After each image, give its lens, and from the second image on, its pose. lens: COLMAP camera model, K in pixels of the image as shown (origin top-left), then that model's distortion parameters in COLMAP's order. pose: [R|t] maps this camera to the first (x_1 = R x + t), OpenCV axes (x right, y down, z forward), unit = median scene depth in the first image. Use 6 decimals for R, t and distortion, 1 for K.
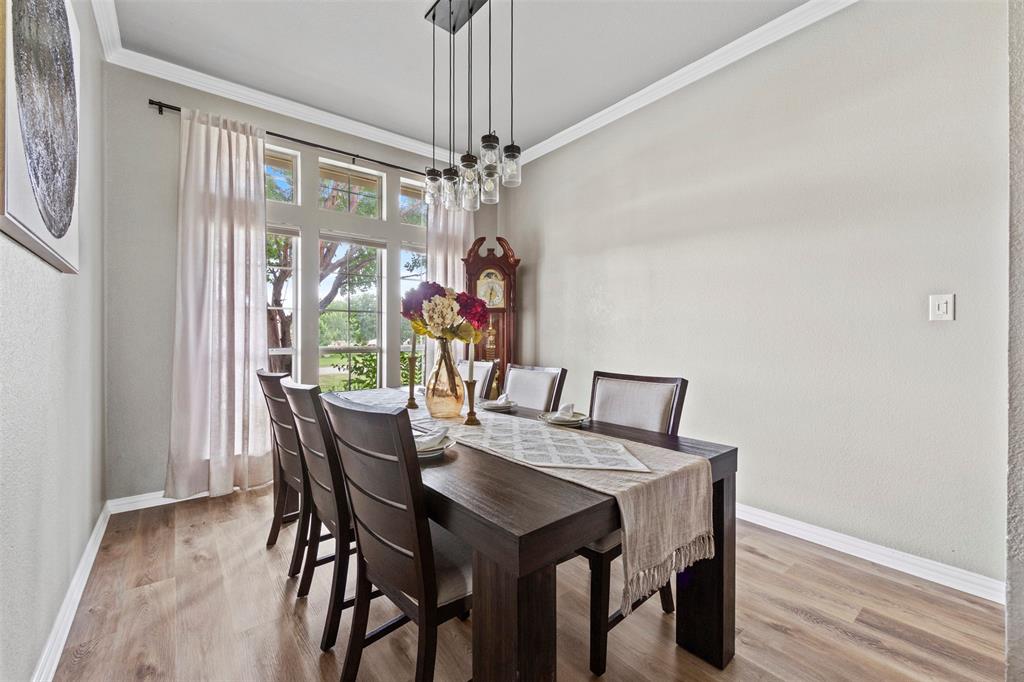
lens RADIAL K [[414.5, 0, 516.3], [0, 414.5, 337.9], [0, 0, 1]] dist [-0.000599, 0.001106]
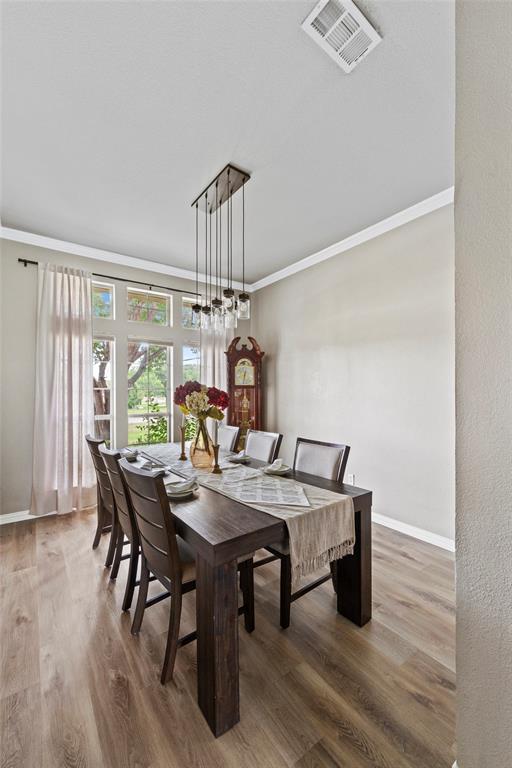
lens RADIAL K [[310.9, 0, 267.3], [0, 310.9, 392.1], [0, 0, 1]] dist [-0.000599, 0.001106]
pose [[0.999085, -0.006623, -0.042264, 0.130604], [0.006546, 0.999977, -0.001977, -0.091713], [0.042276, 0.001698, 0.999105, -0.174236]]
